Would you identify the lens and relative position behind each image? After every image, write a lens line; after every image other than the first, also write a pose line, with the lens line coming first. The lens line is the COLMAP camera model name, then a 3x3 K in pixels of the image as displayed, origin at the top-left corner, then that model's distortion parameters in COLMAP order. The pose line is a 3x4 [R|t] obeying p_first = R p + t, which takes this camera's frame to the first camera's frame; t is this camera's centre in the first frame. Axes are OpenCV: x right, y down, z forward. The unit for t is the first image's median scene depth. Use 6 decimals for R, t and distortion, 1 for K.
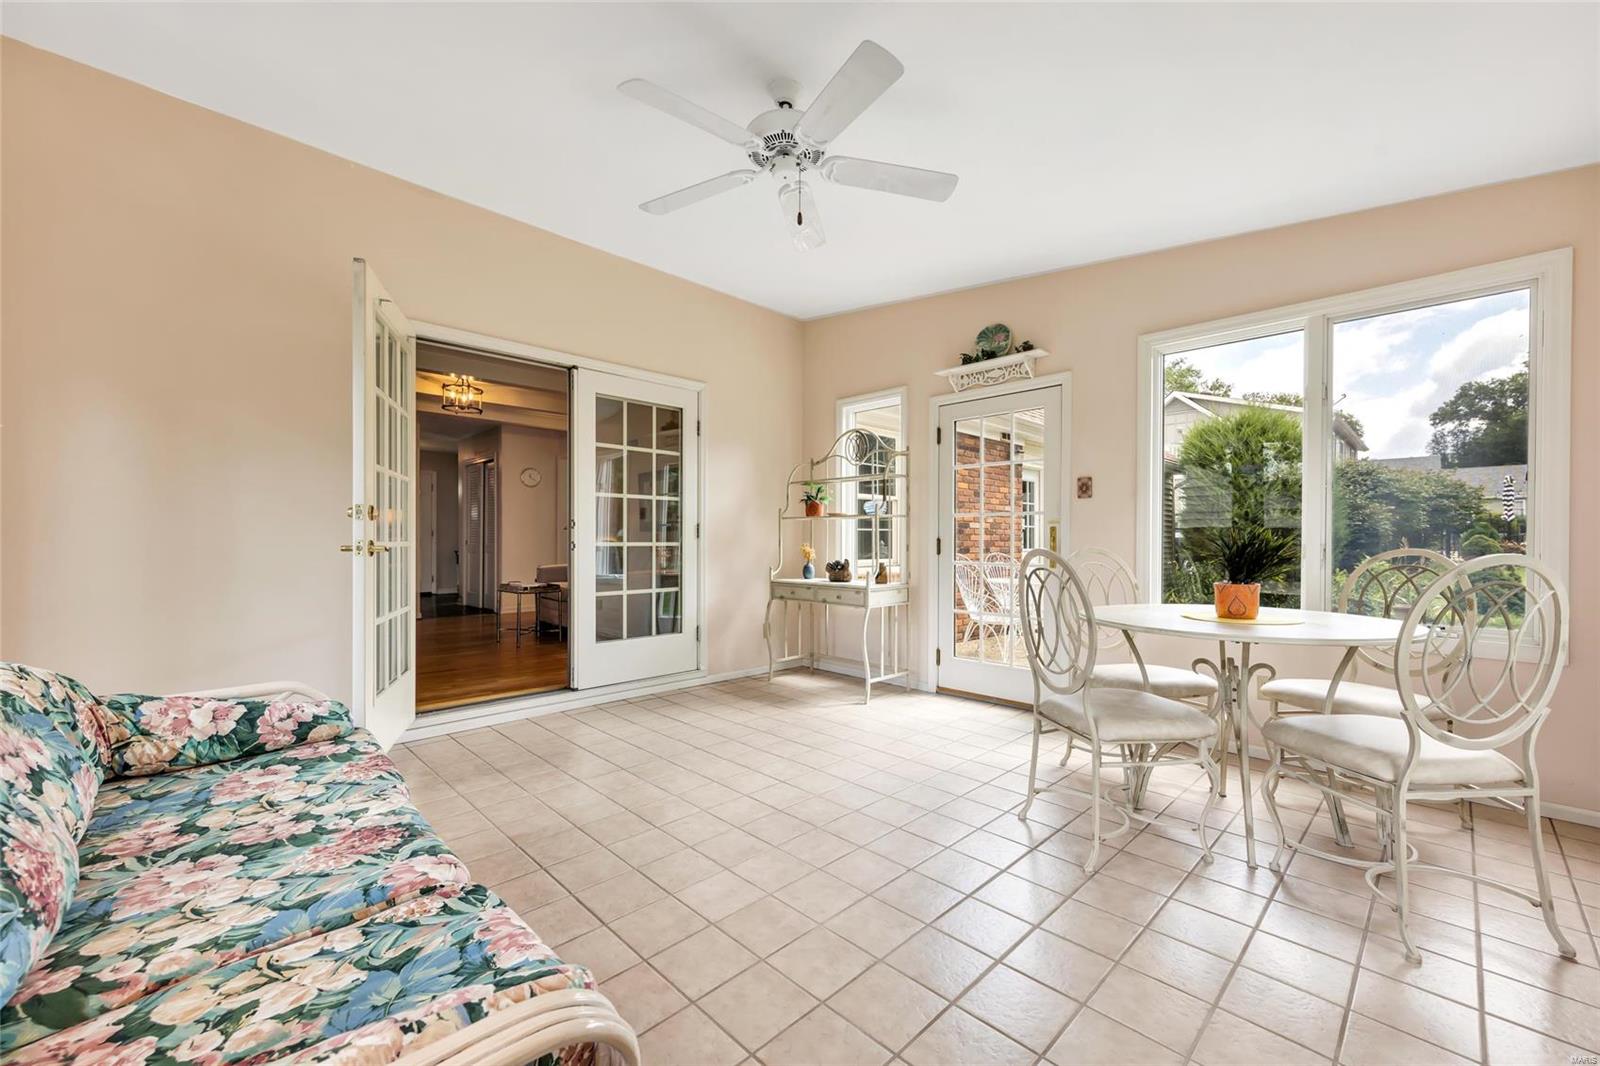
lens RADIAL K [[642.1, 0, 808.7], [0, 642.1, 537.5], [0, 0, 1]] dist [0.010040, 0.000122]
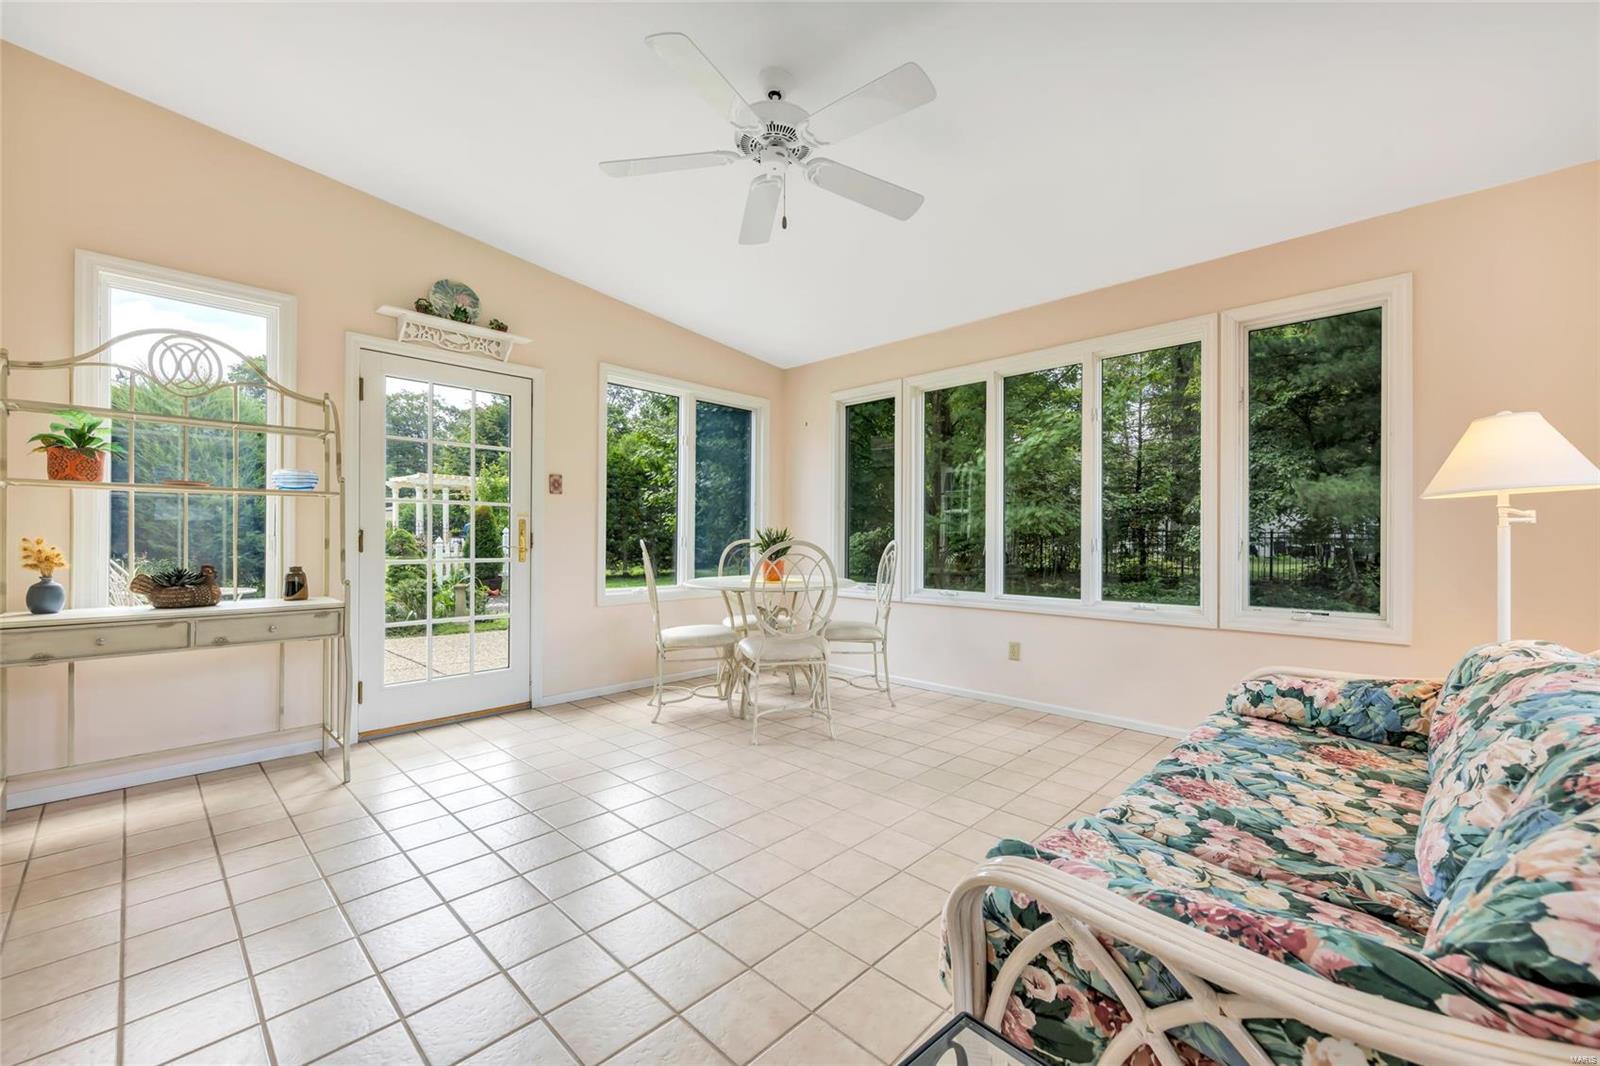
lens RADIAL K [[642.1, 0, 813.0], [0, 642.1, 536.2], [0, 0, 1]] dist [0.010040, 0.000122]
pose [[-0.036464, 0.000627, 0.999335, -1.749583], [-0.009502, 0.999954, -0.000974, 0.014528], [-0.999290, -0.009531, -0.036456, 1.653549]]
